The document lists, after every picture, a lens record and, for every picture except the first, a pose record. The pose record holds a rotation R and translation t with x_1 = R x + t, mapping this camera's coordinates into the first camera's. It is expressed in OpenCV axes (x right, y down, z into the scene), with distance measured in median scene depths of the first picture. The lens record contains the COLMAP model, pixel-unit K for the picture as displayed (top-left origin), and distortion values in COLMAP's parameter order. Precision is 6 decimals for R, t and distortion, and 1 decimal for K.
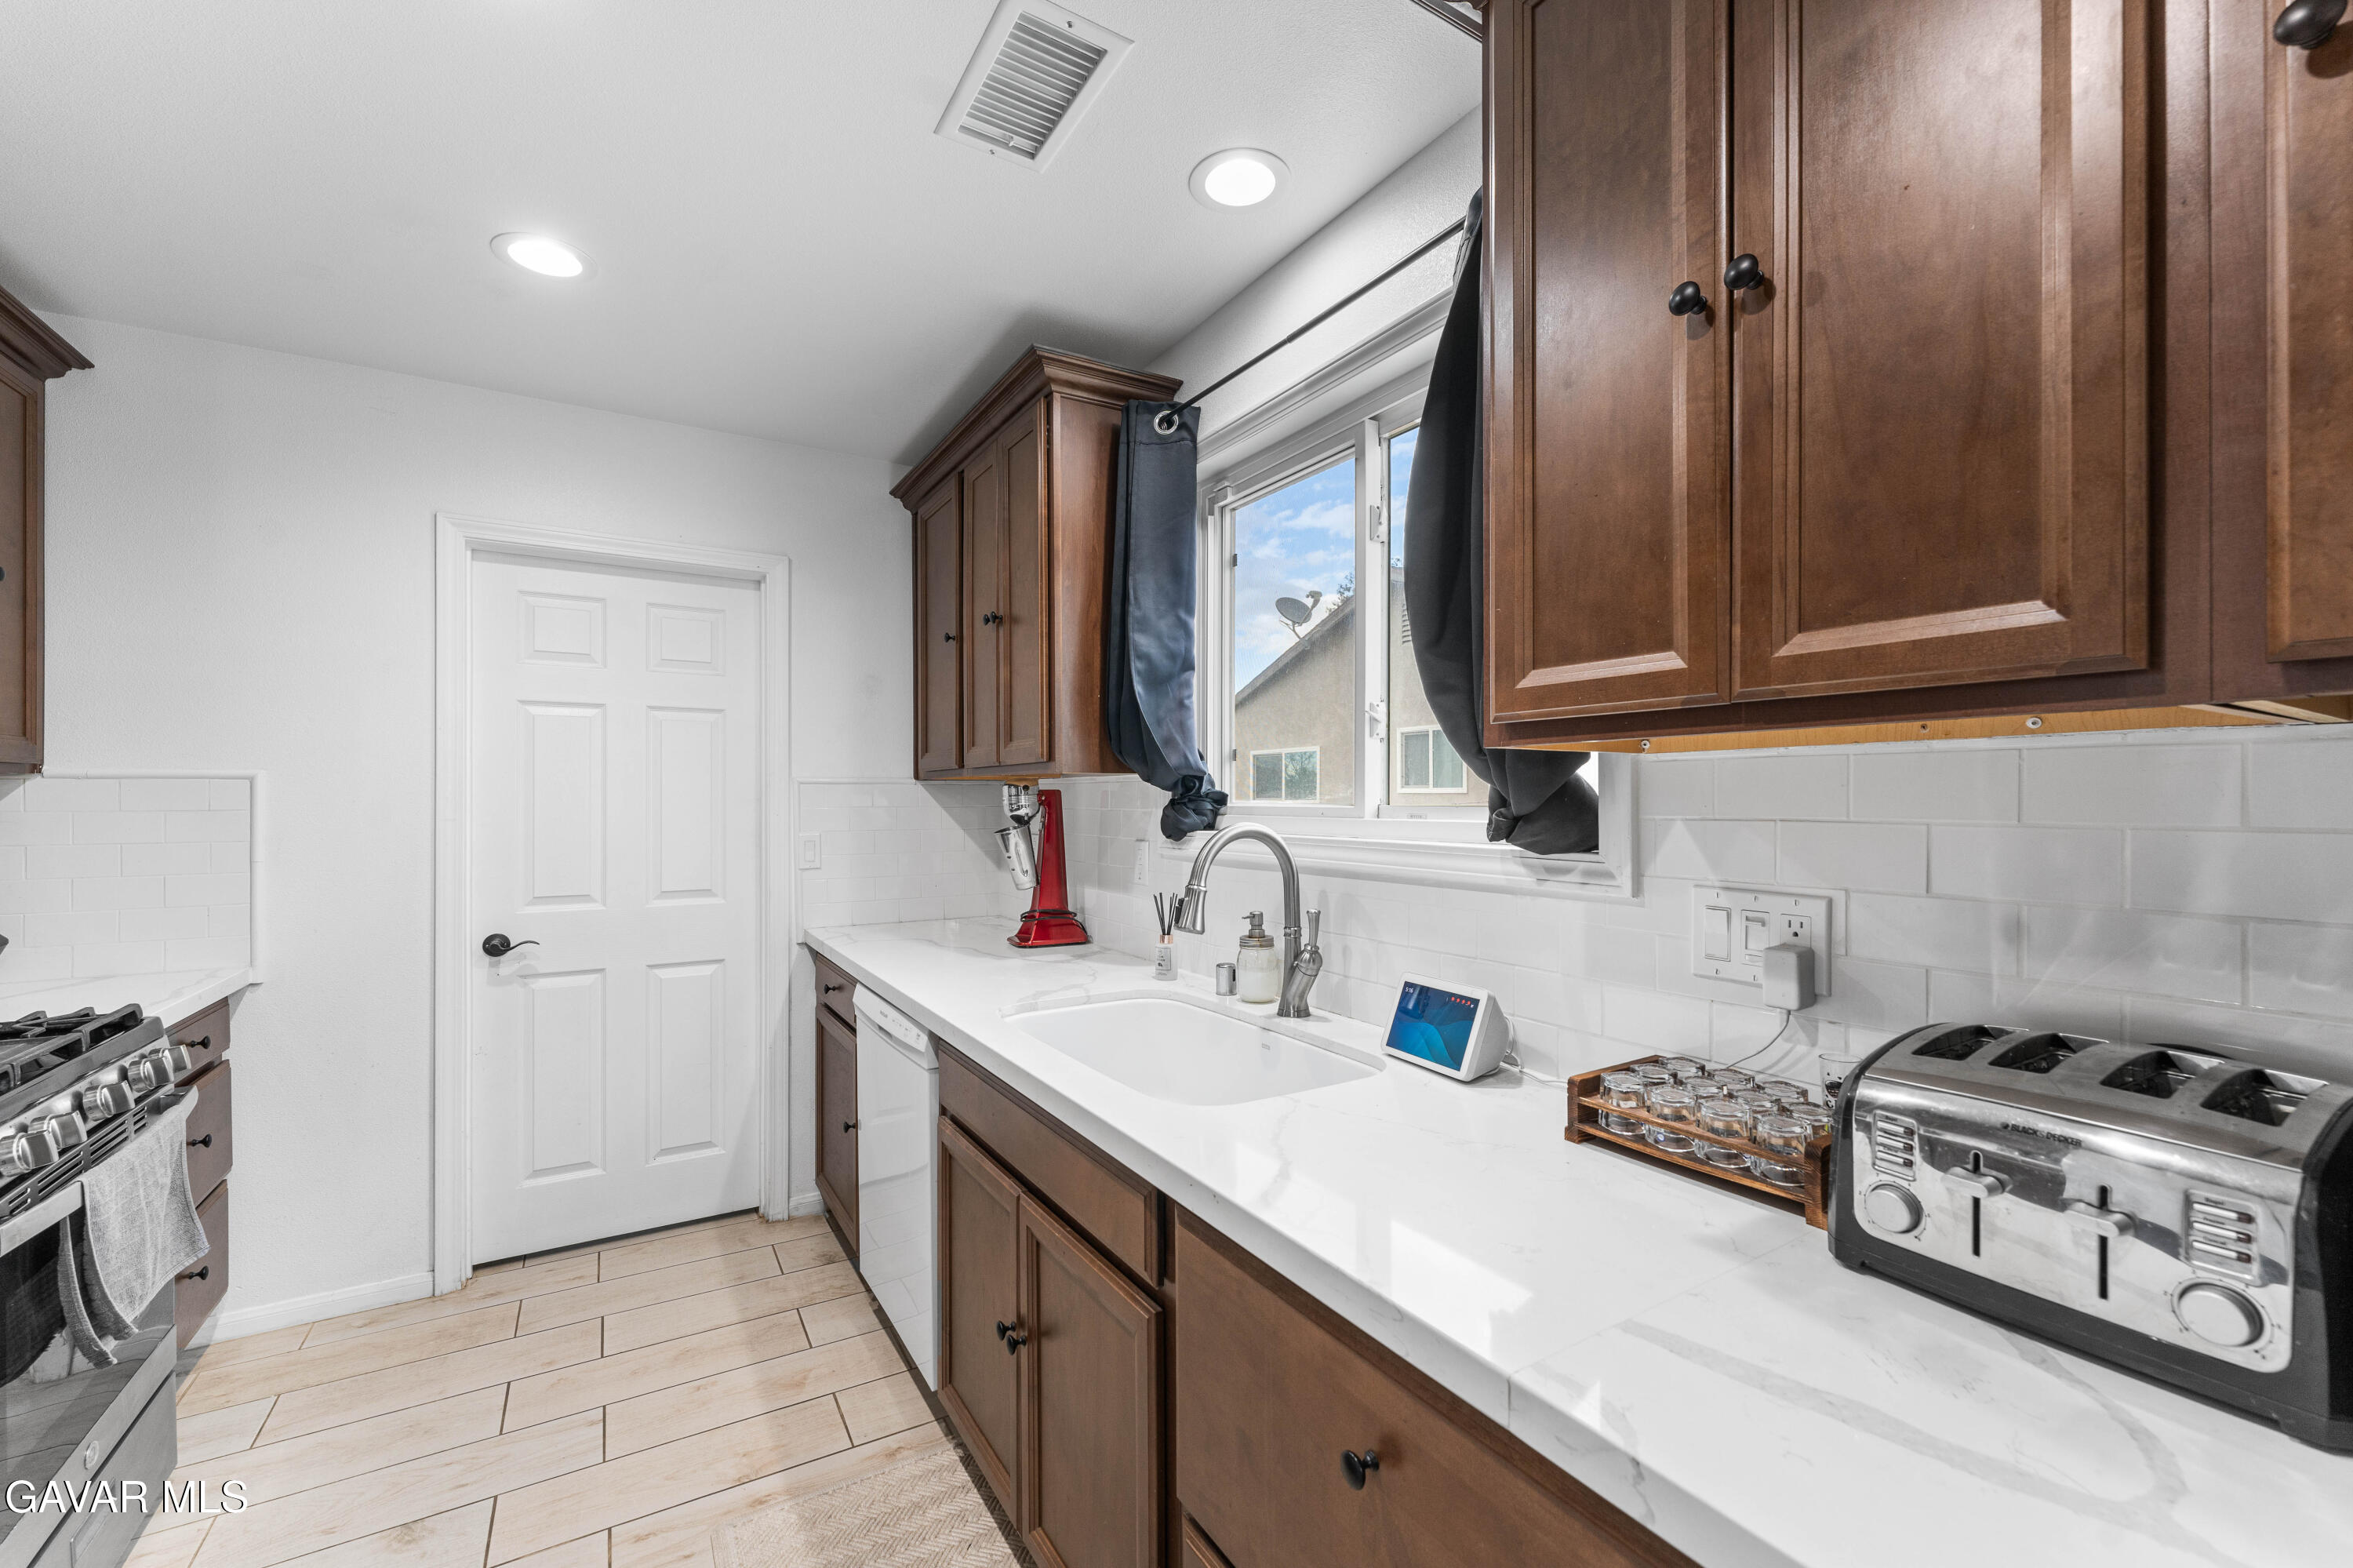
lens RADIAL K [[946.2, 0, 1170.1], [0, 946.2, 794.6], [0, 0, 1]] dist [0.001223, 0.000090]
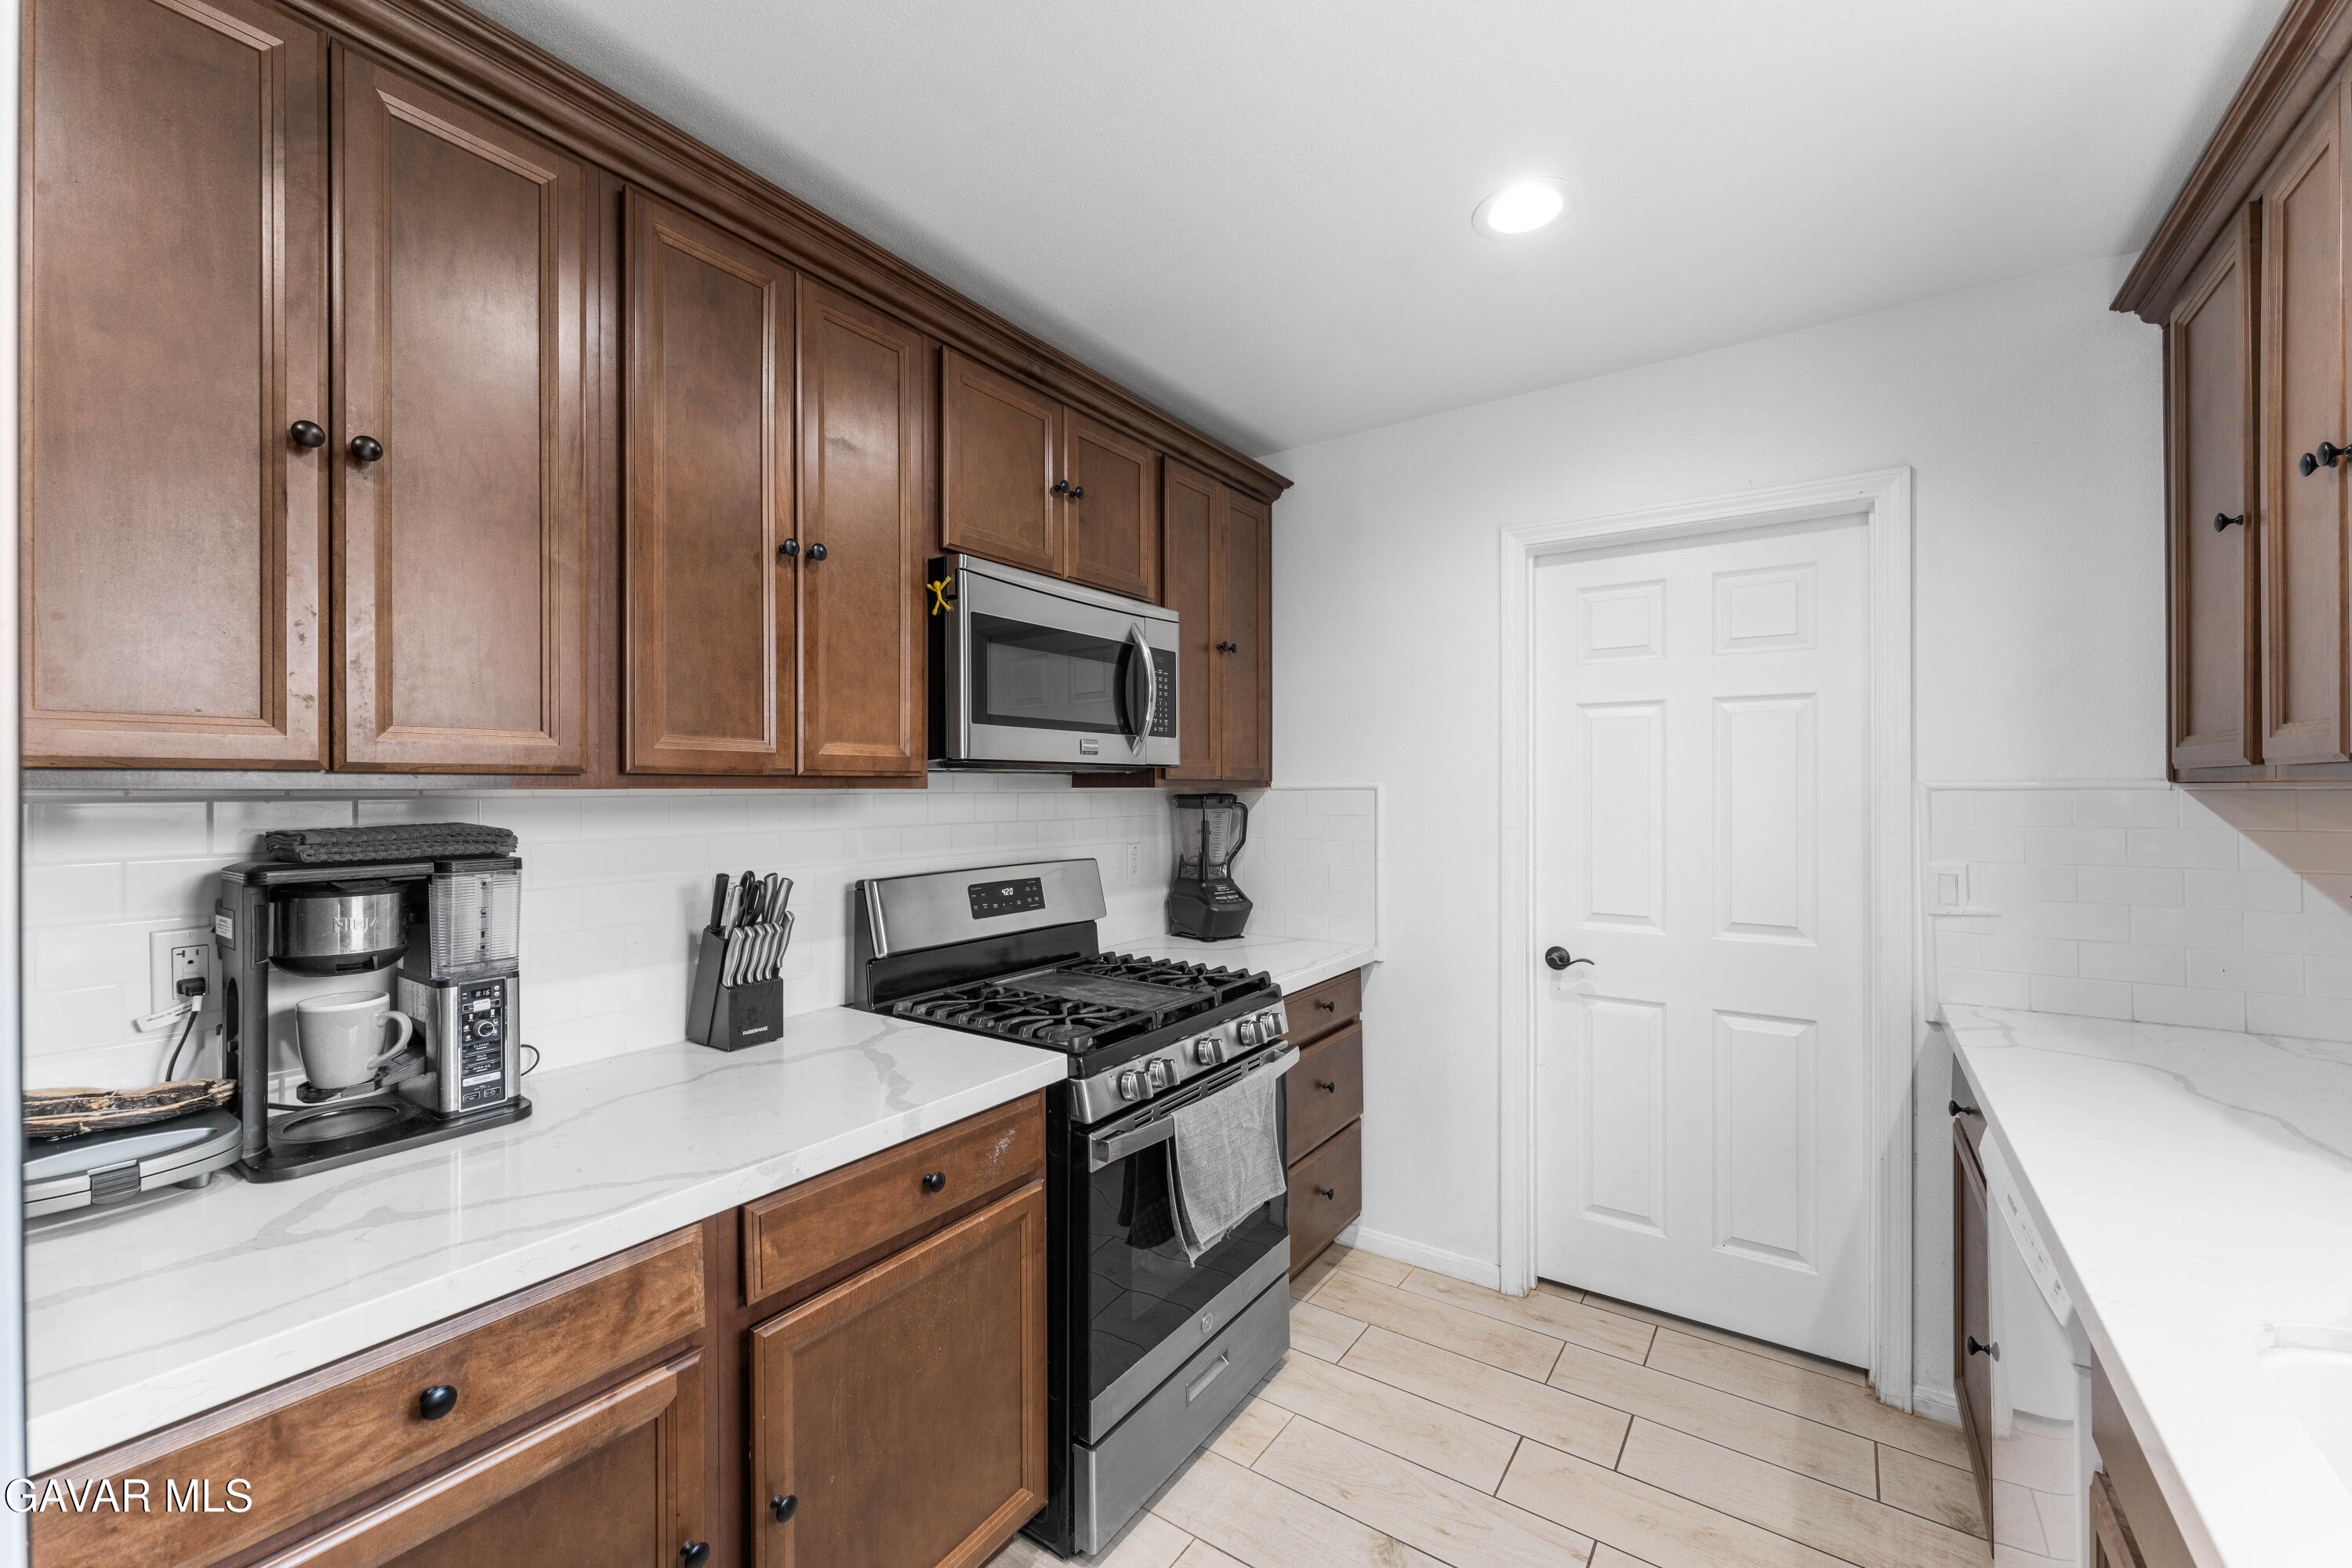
lens RADIAL K [[944.4, 0, 1179.5], [0, 944.4, 792.9], [0, 0, 1]] dist [0.002596, 0.000004]
pose [[0.403978, 0.004657, -0.914757, 0.022446], [0.003720, 0.999970, 0.006734, -0.021796], [0.914761, -0.006124, 0.403949, 0.293914]]
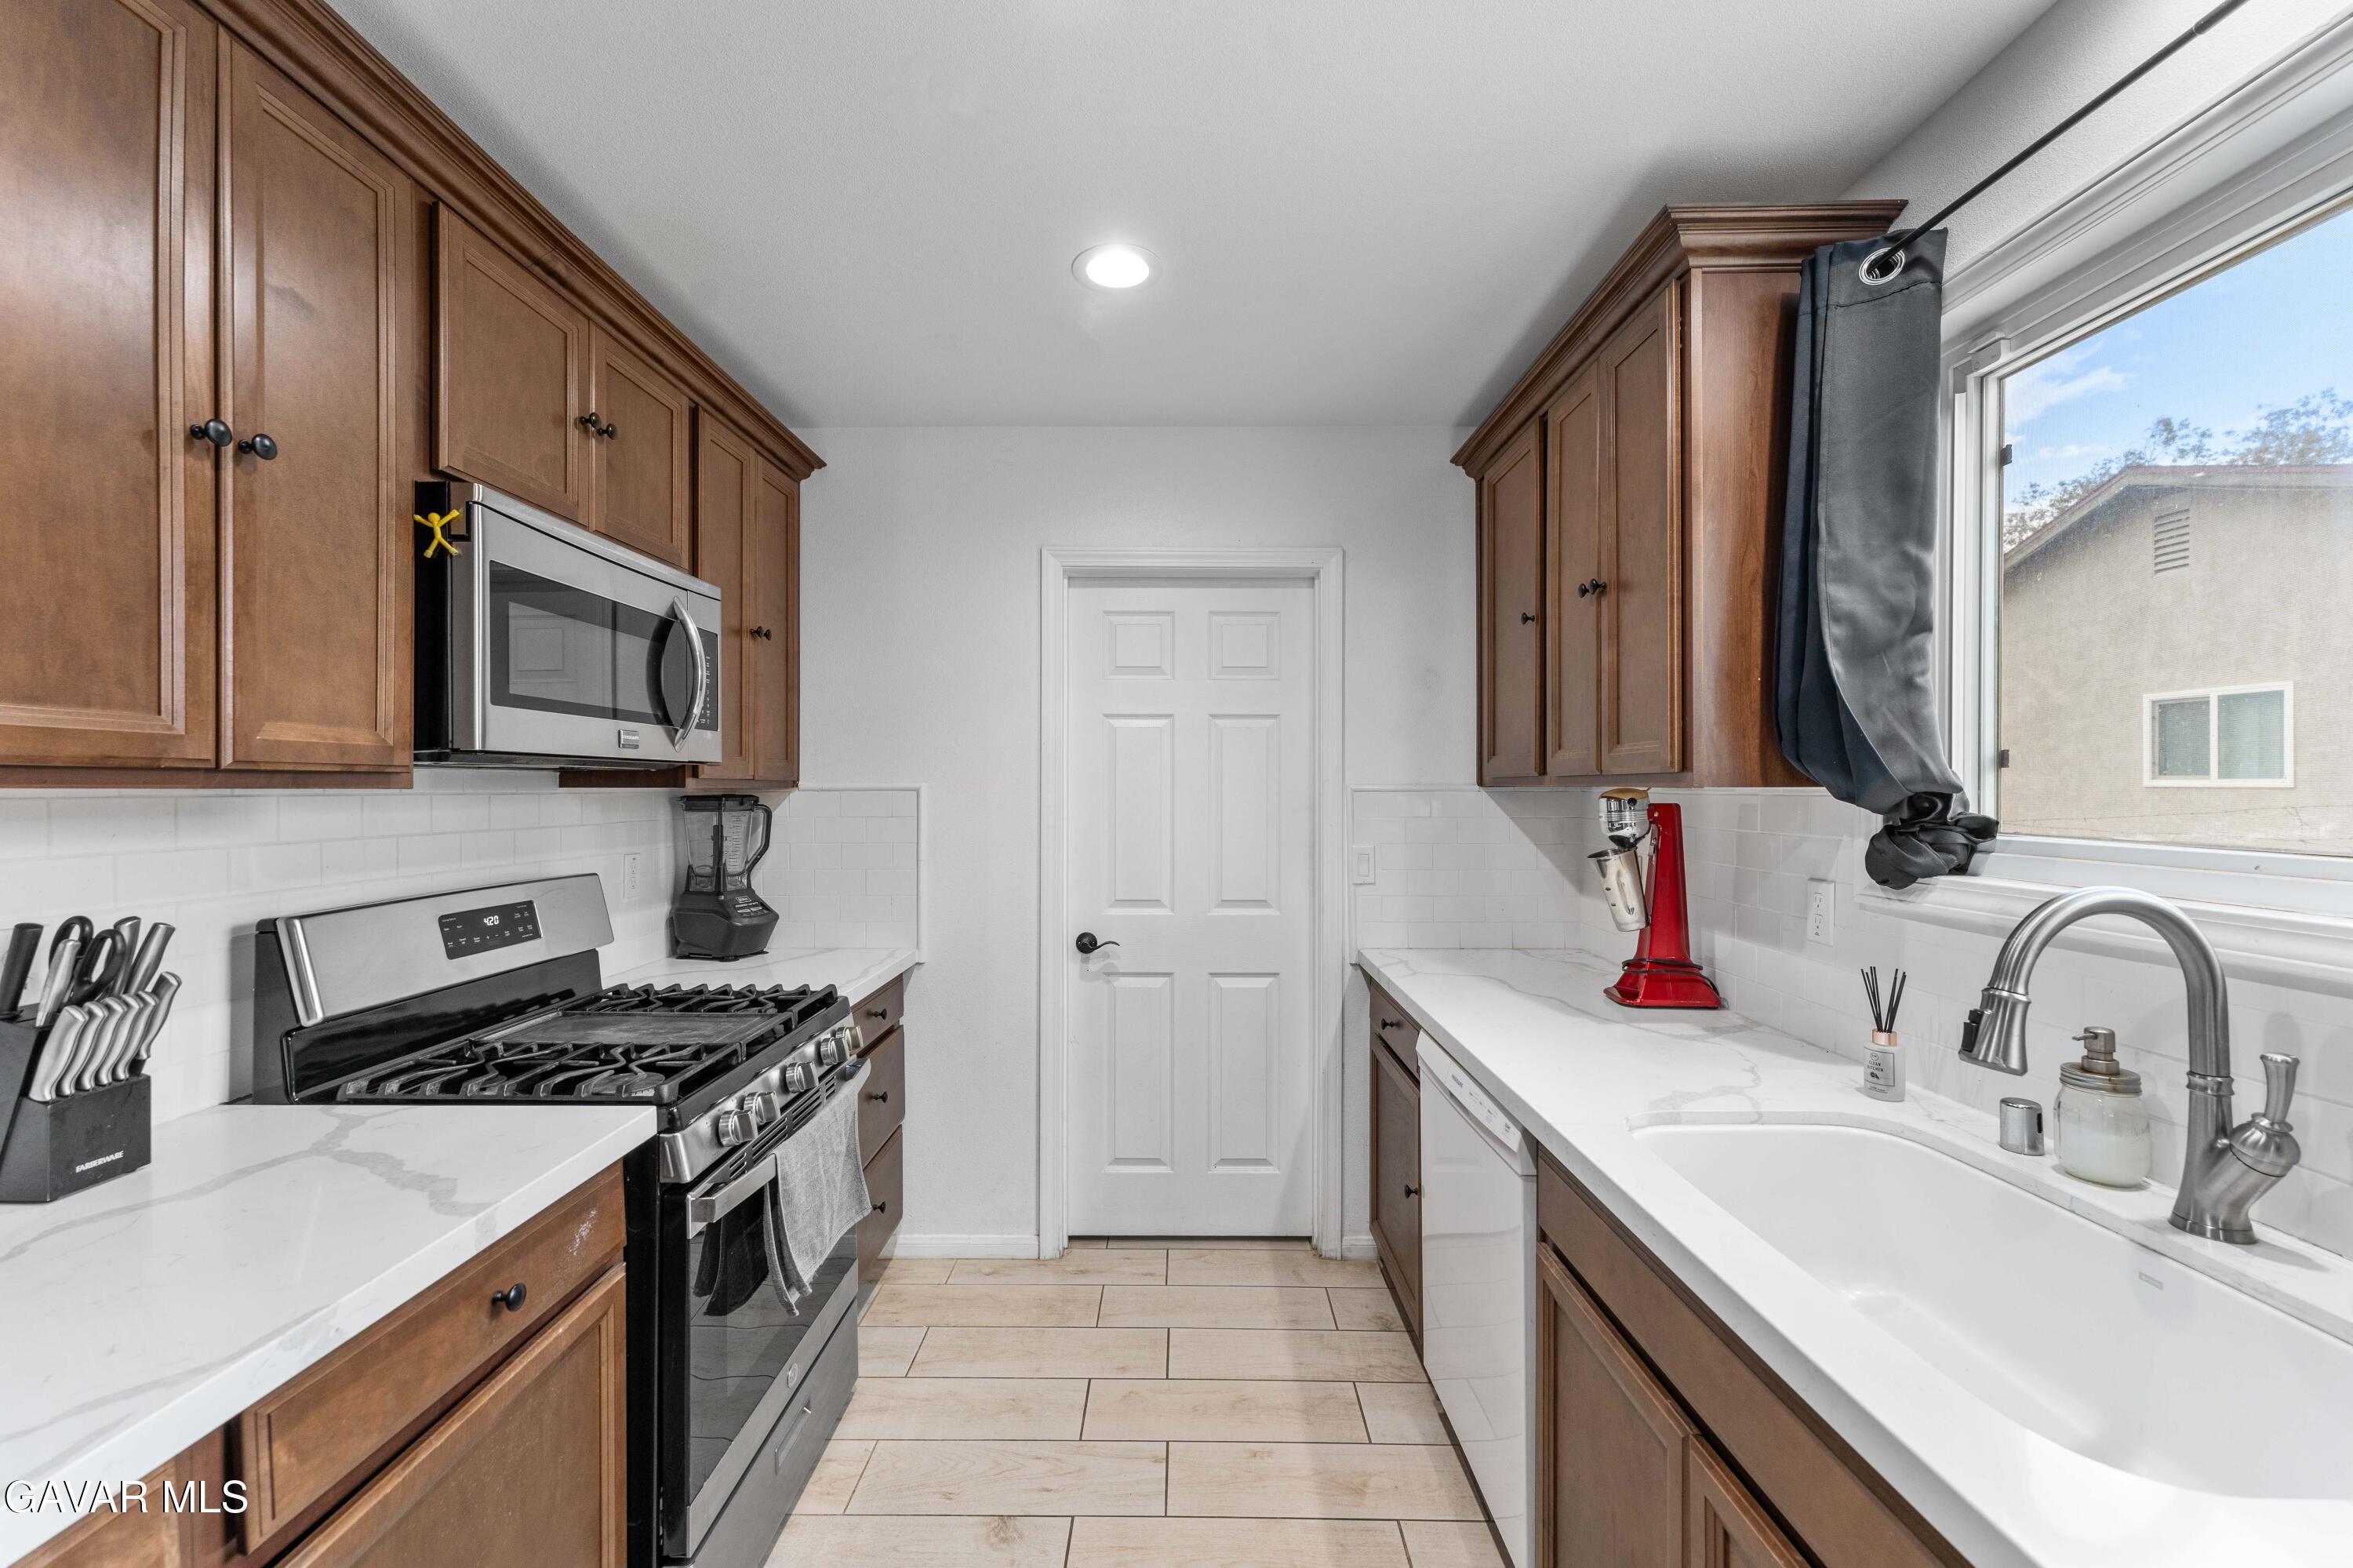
lens RADIAL K [[946.2, 0, 1170.1], [0, 946.2, 794.6], [0, 0, 1]] dist [0.001223, 0.000090]
pose [[0.851640, 0.005875, -0.524095, -0.078881], [-0.000920, 0.999952, 0.009714, -0.023534], [0.524127, -0.007791, 0.851605, 0.156860]]
